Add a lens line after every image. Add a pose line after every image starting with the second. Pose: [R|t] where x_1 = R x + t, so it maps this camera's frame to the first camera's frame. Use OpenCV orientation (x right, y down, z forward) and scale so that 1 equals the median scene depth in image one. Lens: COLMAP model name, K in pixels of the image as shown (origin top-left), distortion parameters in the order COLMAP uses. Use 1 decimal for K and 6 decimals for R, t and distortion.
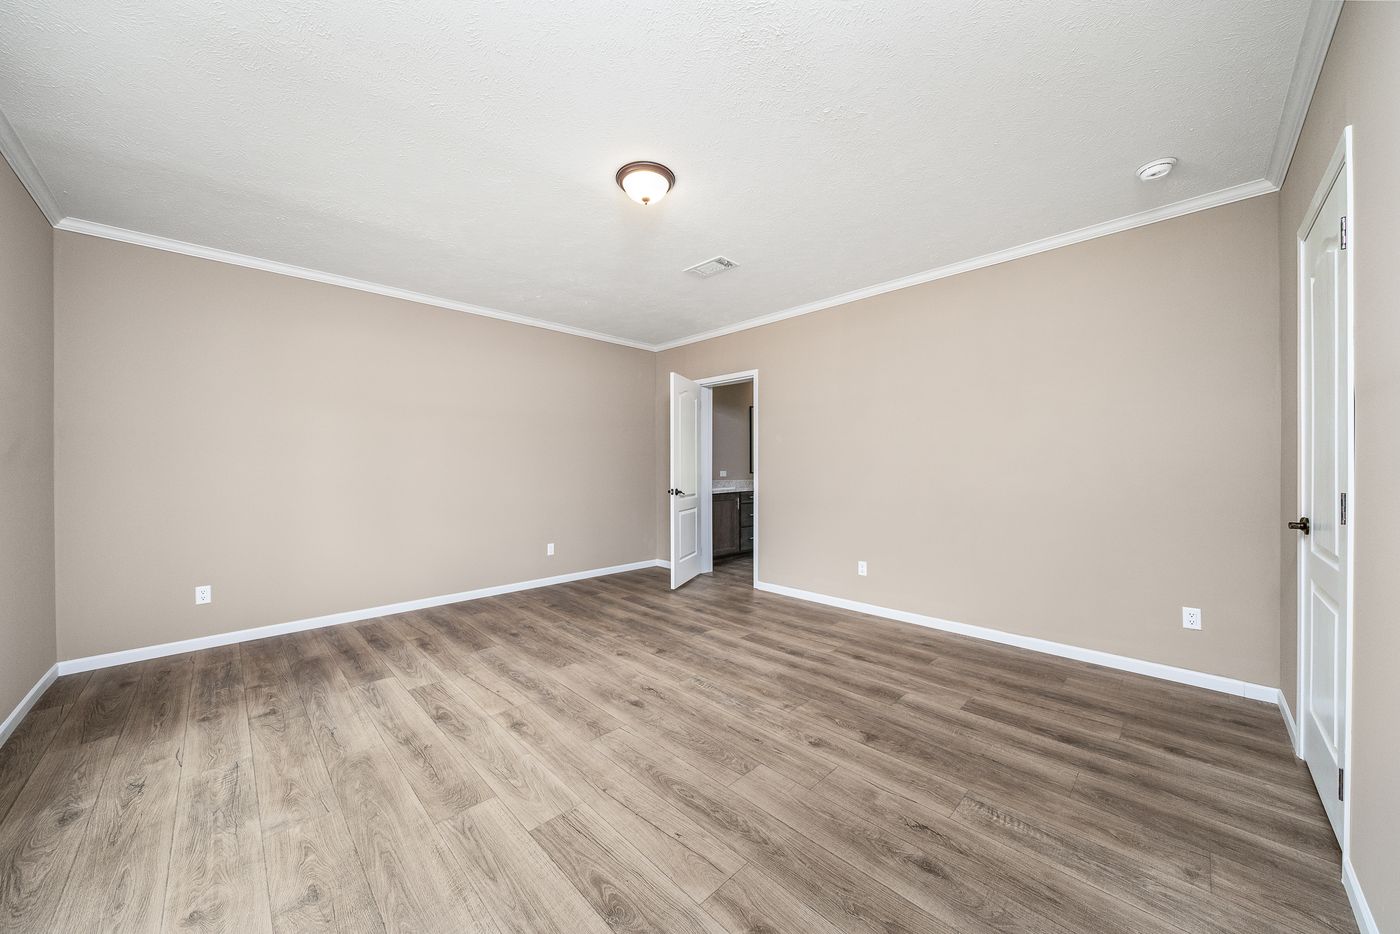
lens RADIAL K [[485.7, 0, 697.3], [0, 485.7, 469.3], [0, 0, 1]] dist [0.000928, 0.000137]
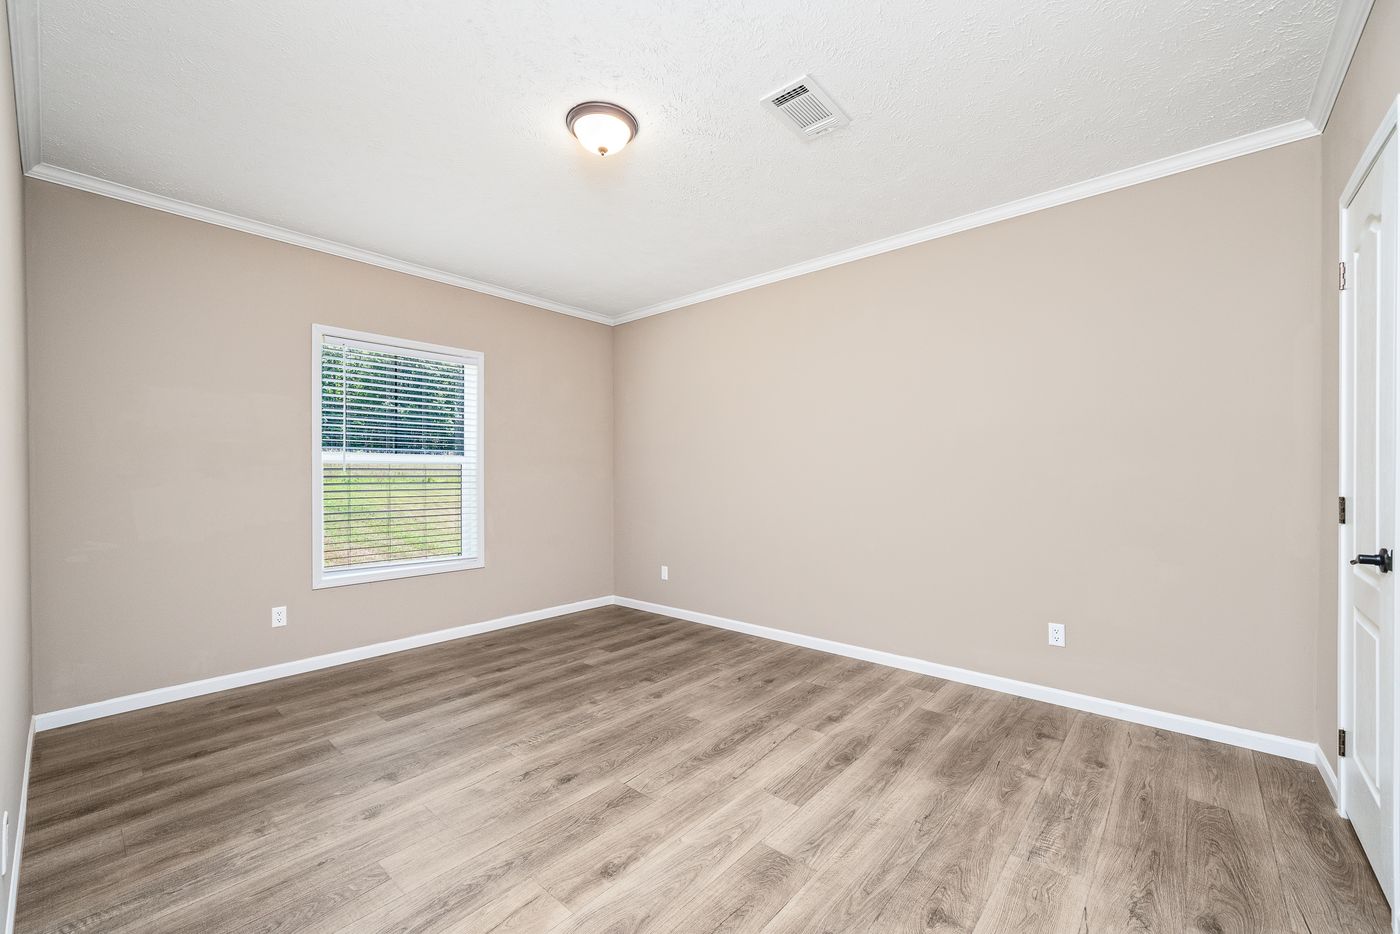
lens RADIAL K [[563.4, 0, 696.2], [0, 563.4, 477.9], [0, 0, 1]] dist [0.000794, 0.000067]
pose [[-0.066853, -0.001360, 0.997762, -1.077625], [0.008122, 0.999965, 0.001907, 0.003443], [-0.997730, 0.008231, -0.066840, 0.888563]]
